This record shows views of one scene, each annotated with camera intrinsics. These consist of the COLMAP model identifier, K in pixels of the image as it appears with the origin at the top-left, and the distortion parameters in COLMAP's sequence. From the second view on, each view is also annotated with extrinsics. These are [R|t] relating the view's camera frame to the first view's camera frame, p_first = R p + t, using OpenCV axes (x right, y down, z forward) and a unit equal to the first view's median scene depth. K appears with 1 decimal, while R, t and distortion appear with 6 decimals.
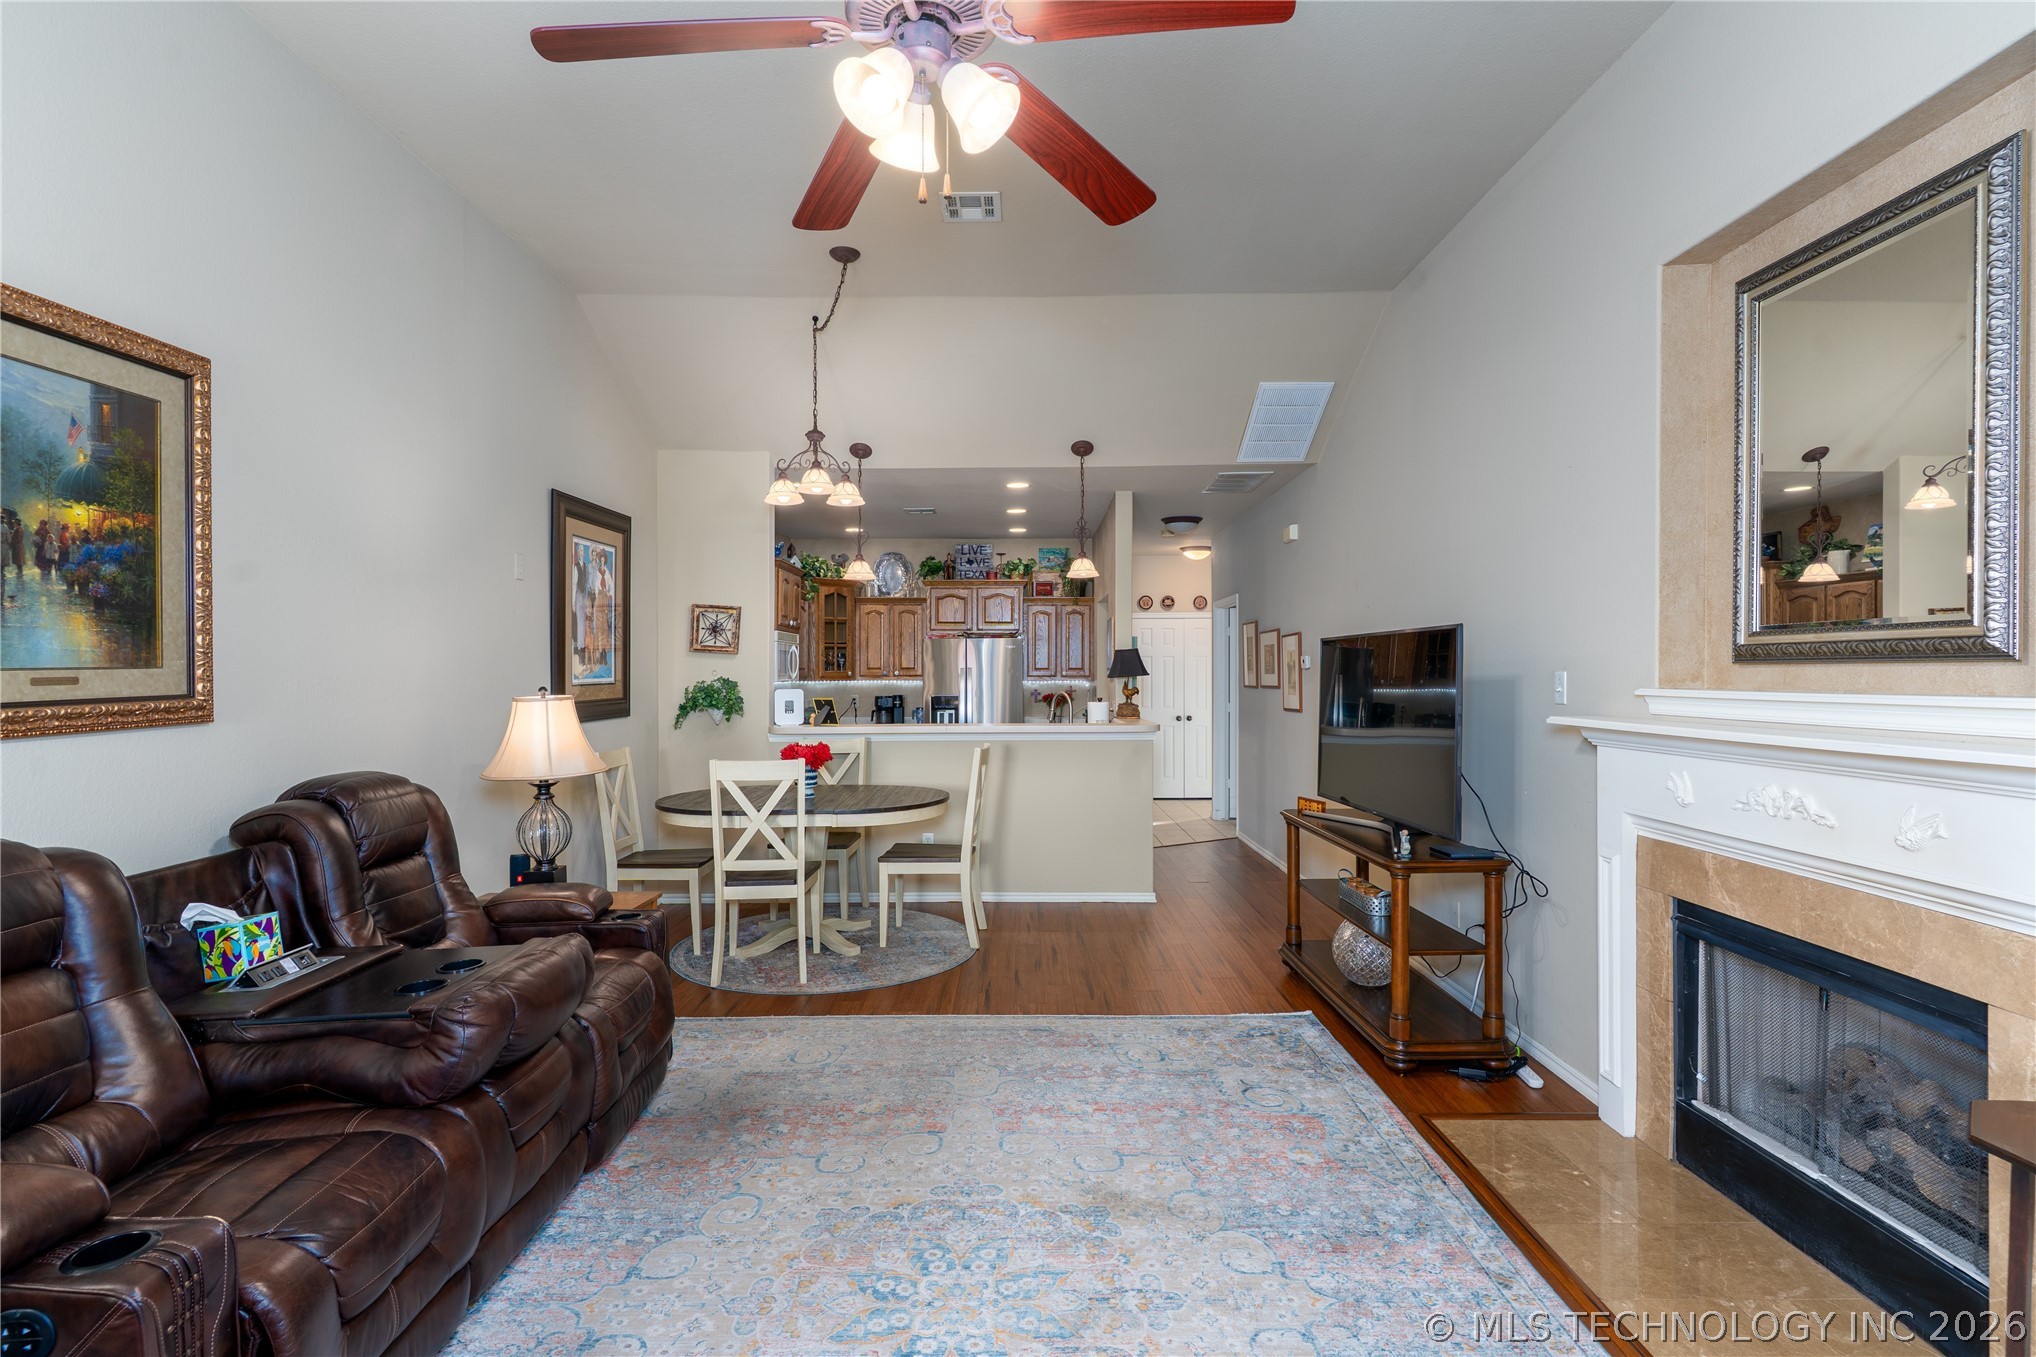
lens RADIAL K [[981.1, 0, 1008.3], [0, 981.1, 659.6], [0, 0, 1]] dist [0.003123, 0.000624]
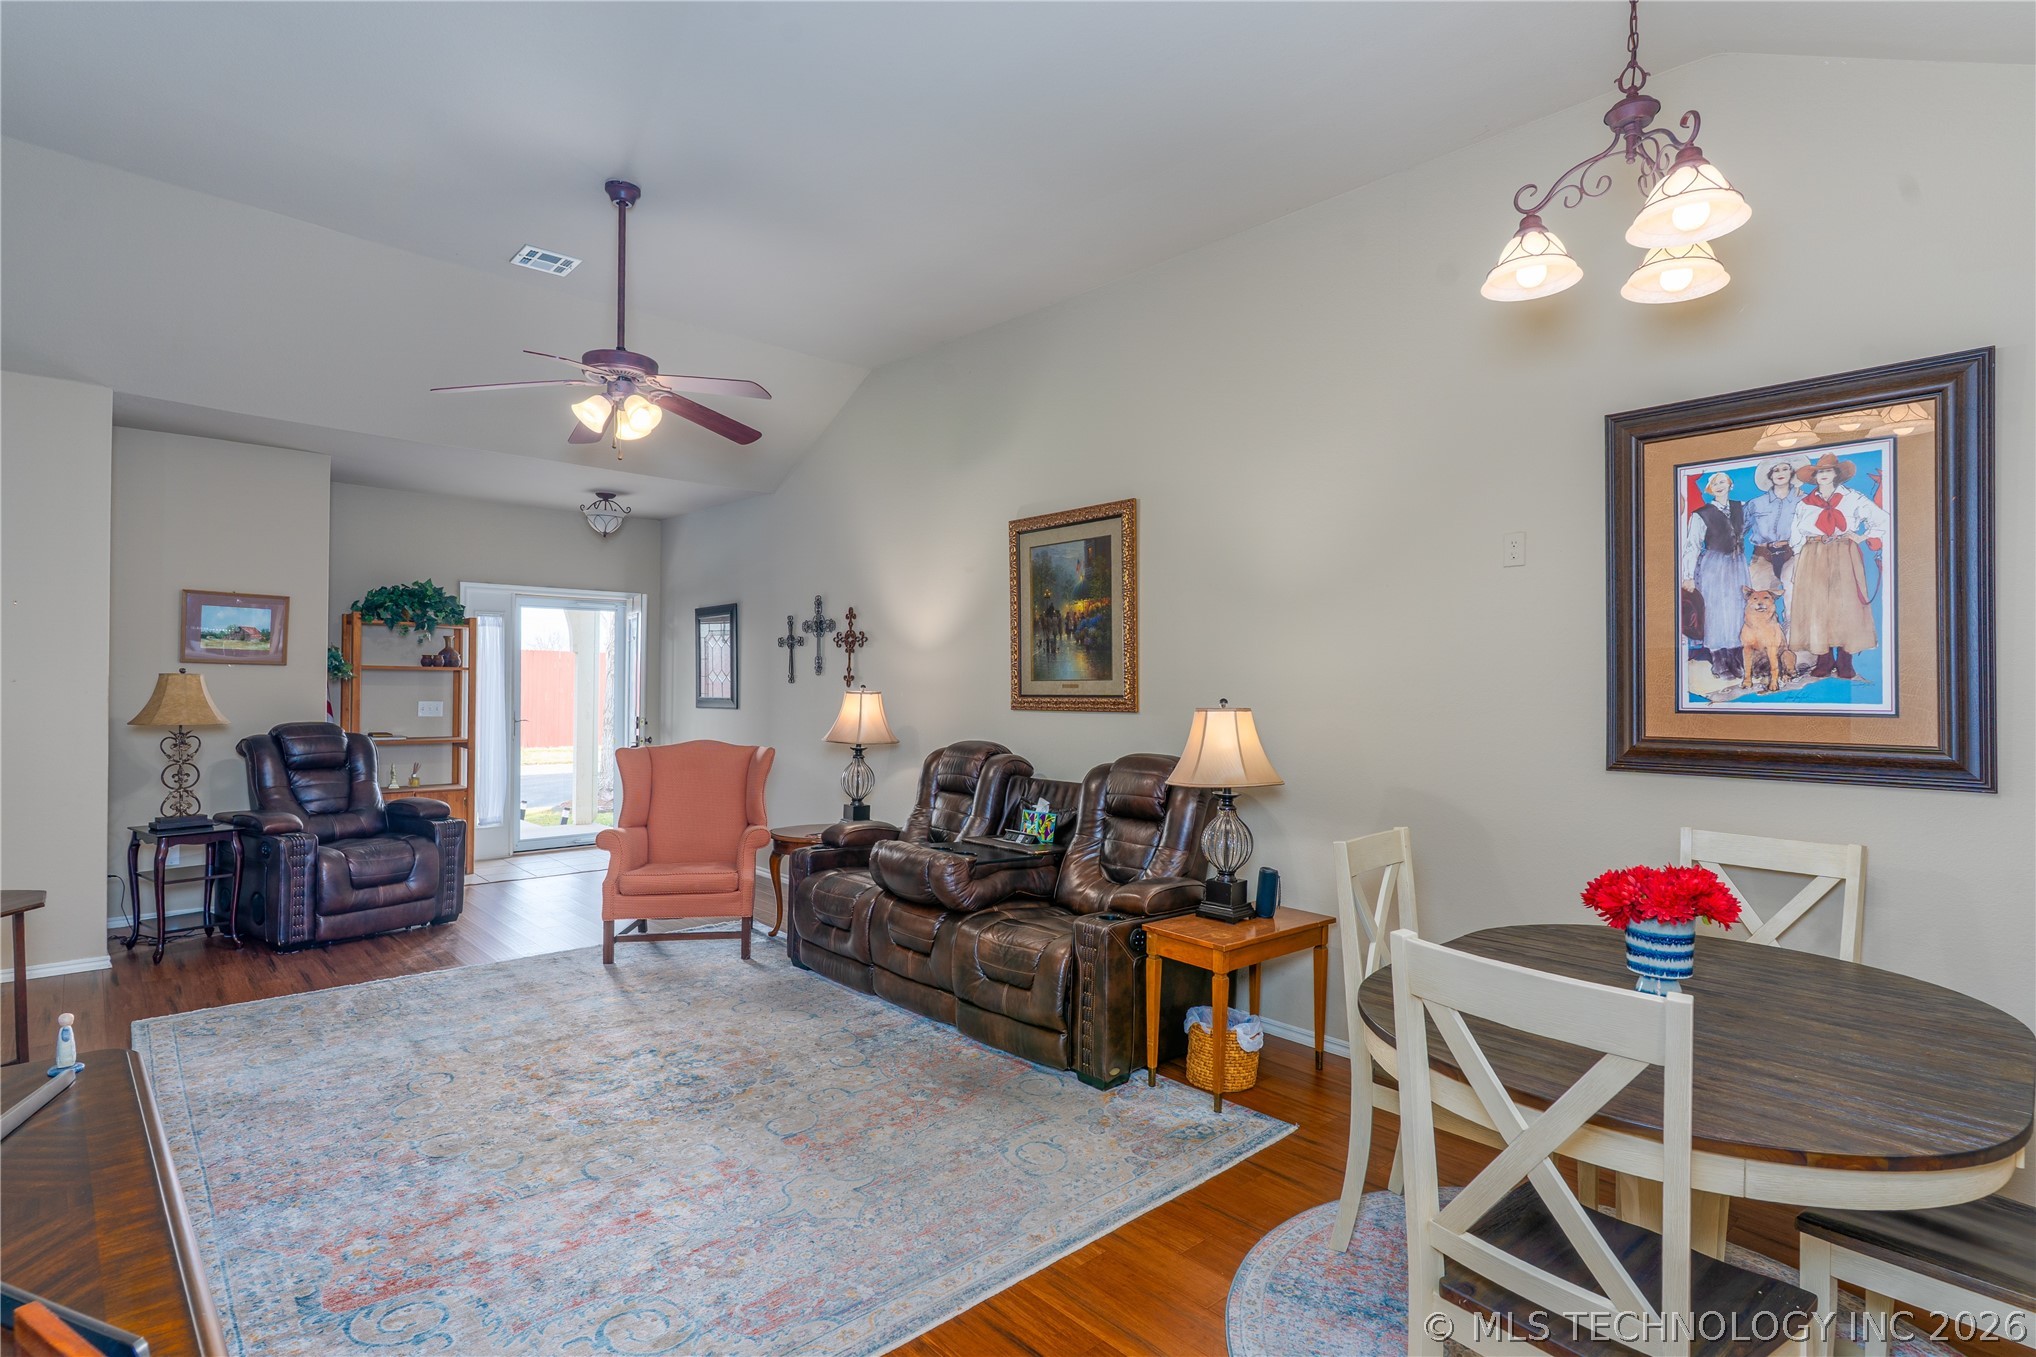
lens RADIAL K [[1002.8, 0, 1018.0], [0, 1002.8, 678.5], [0, 0, 1]] dist [0.001236, -0.000099]
pose [[-0.728621, -0.008615, -0.684863, 0.230425], [-0.002280, 0.999946, -0.010153, 0.010523], [0.684913, -0.005836, -0.728601, 0.951962]]
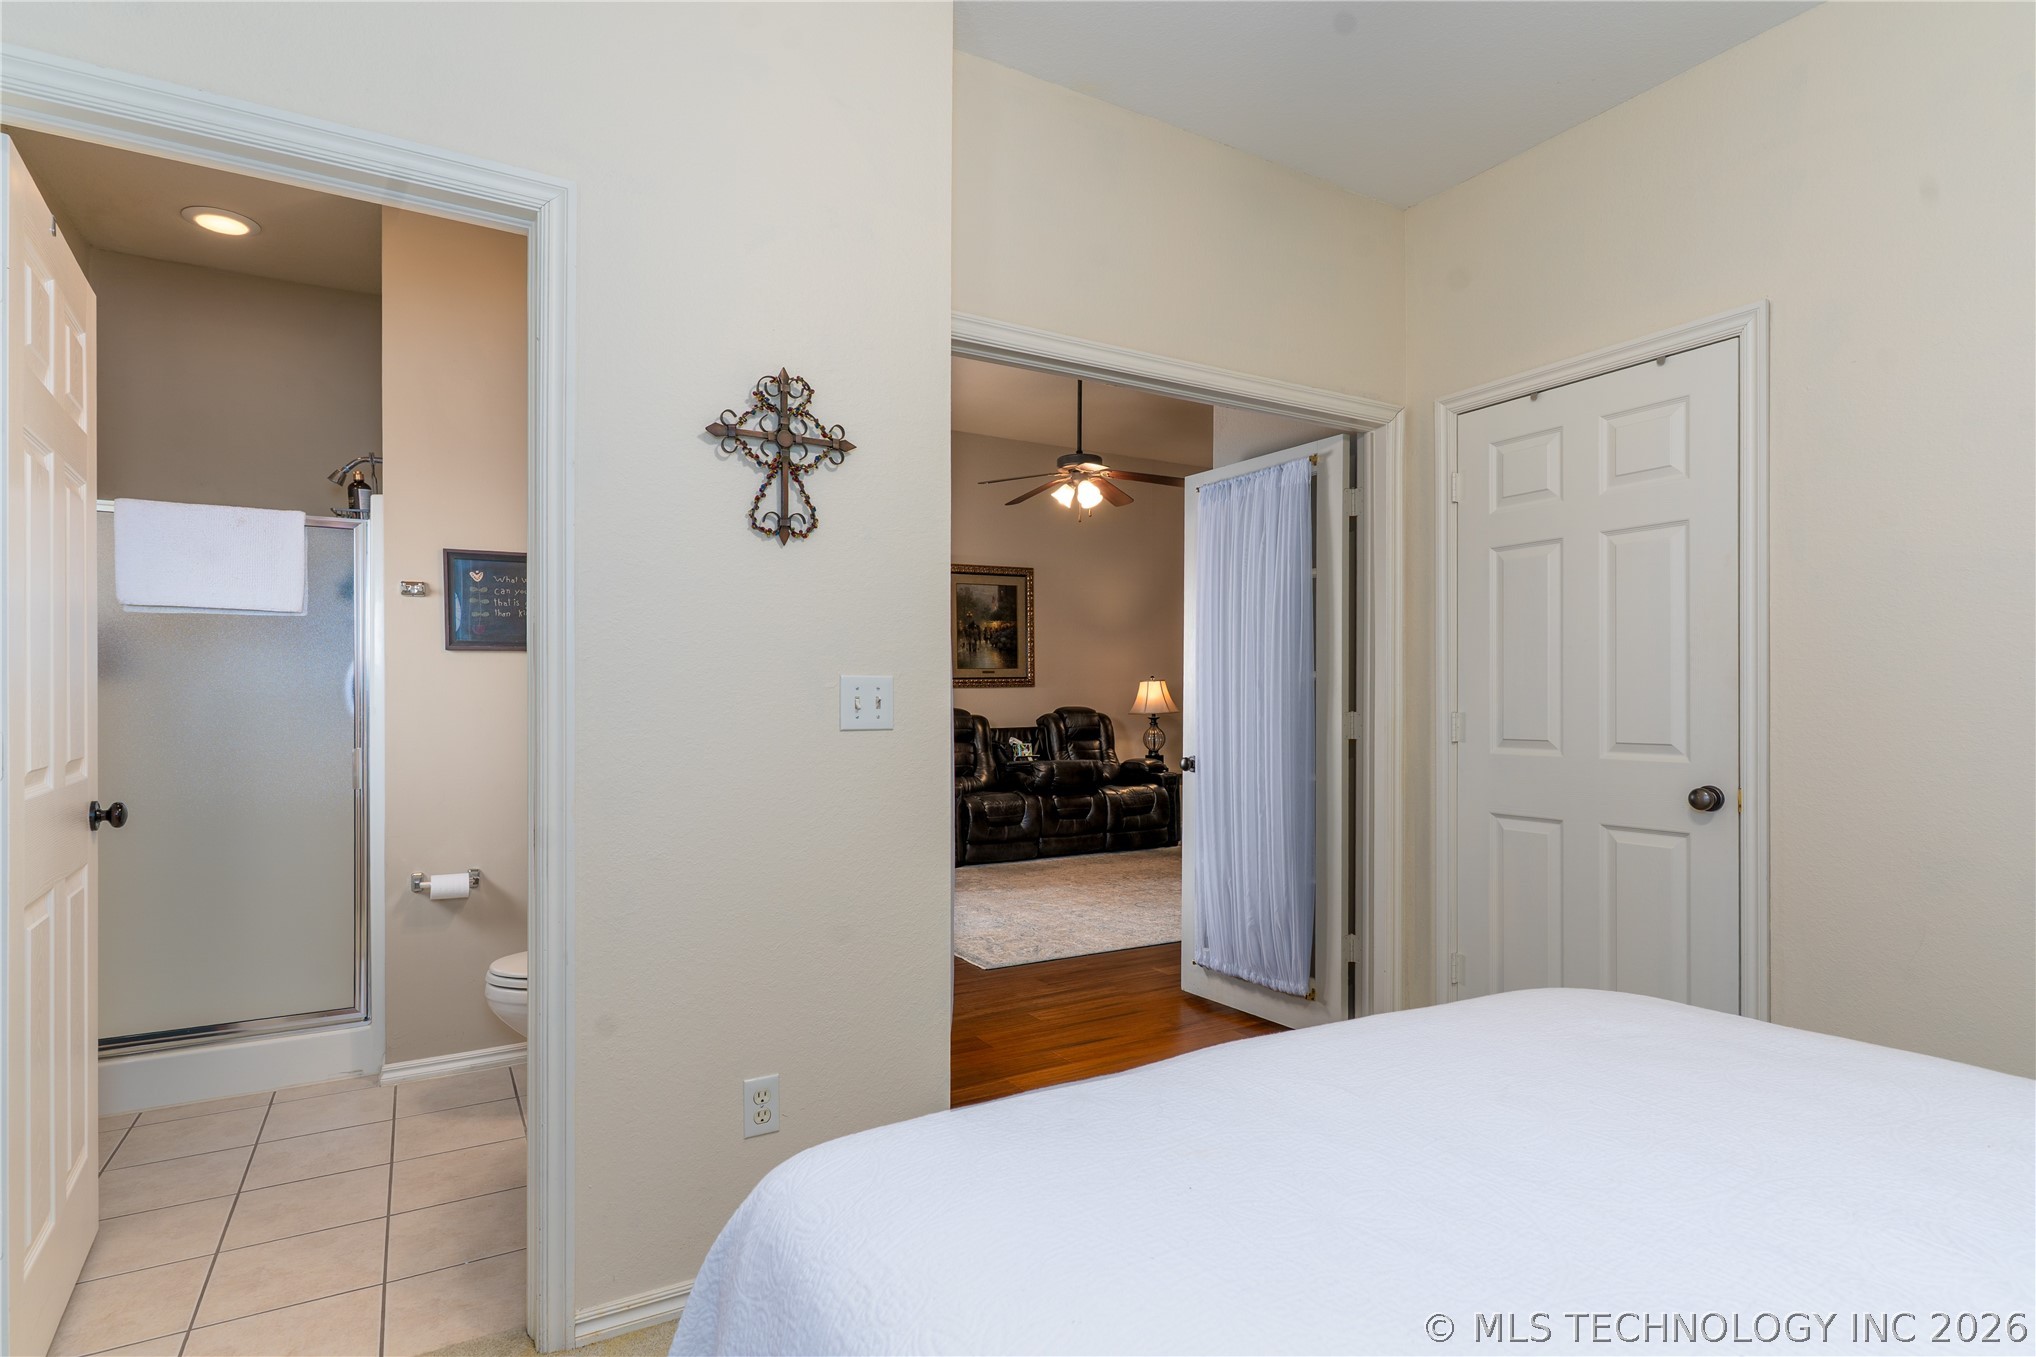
lens RADIAL K [[1002.8, 0, 1018.0], [0, 1002.8, 678.5], [0, 0, 1]] dist [0.001236, -0.000099]
pose [[0.509373, -0.003159, -0.860540, 0.835702], [0.003787, 0.999992, -0.001429, 0.019473], [0.860538, -0.002531, 0.509381, -0.286095]]
